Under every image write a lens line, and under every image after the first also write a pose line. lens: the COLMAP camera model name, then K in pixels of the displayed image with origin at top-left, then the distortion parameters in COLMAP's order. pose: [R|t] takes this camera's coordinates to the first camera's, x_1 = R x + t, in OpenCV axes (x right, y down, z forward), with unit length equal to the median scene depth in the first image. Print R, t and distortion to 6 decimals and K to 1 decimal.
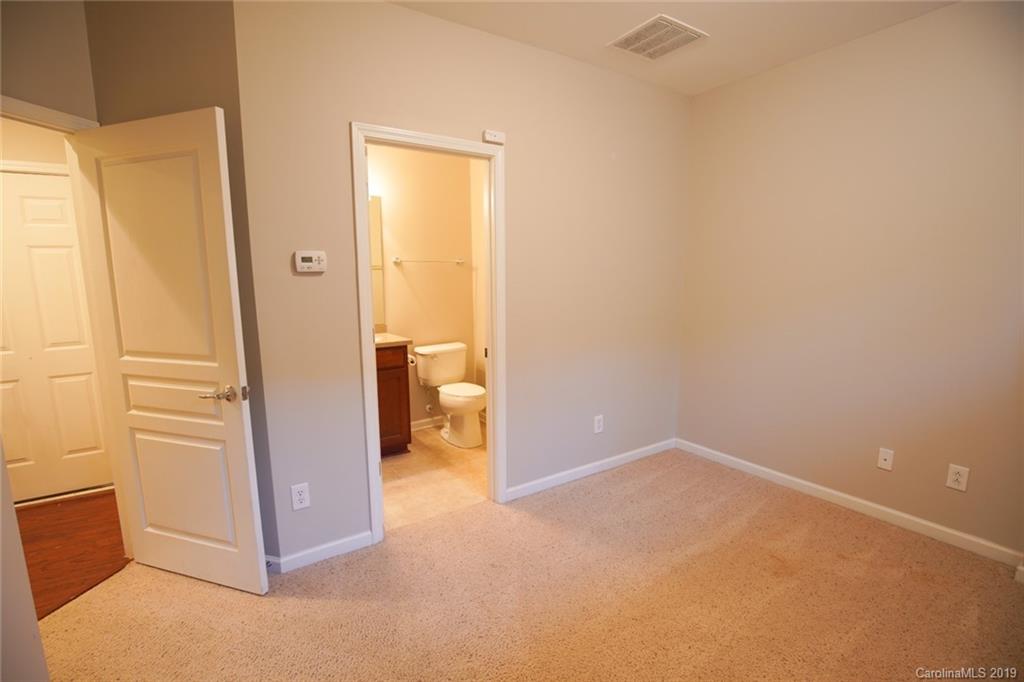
lens RADIAL K [[472.2, 0, 504.4], [0, 472.2, 343.2], [0, 0, 1]] dist [-0.039128, 0.007979]
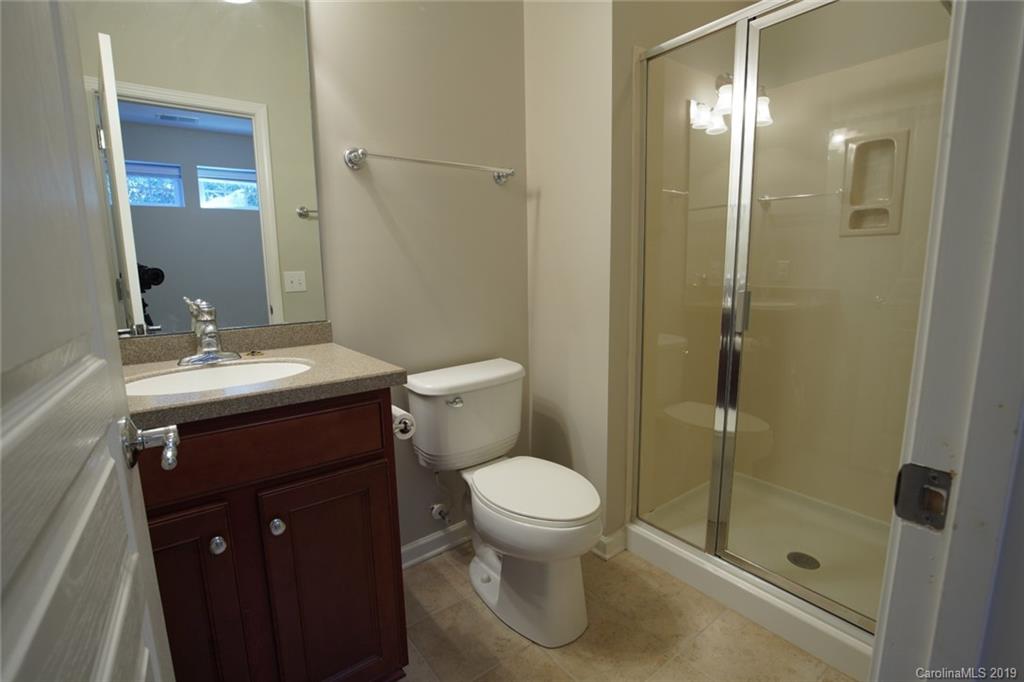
lens RADIAL K [[472.2, 0, 504.4], [0, 472.2, 343.2], [0, 0, 1]] dist [-0.039128, 0.007979]
pose [[0.997809, -0.019064, 0.063349, -0.130028], [0.018186, 0.999731, 0.014421, -0.024390], [-0.063607, -0.013238, 0.997887, 0.592151]]
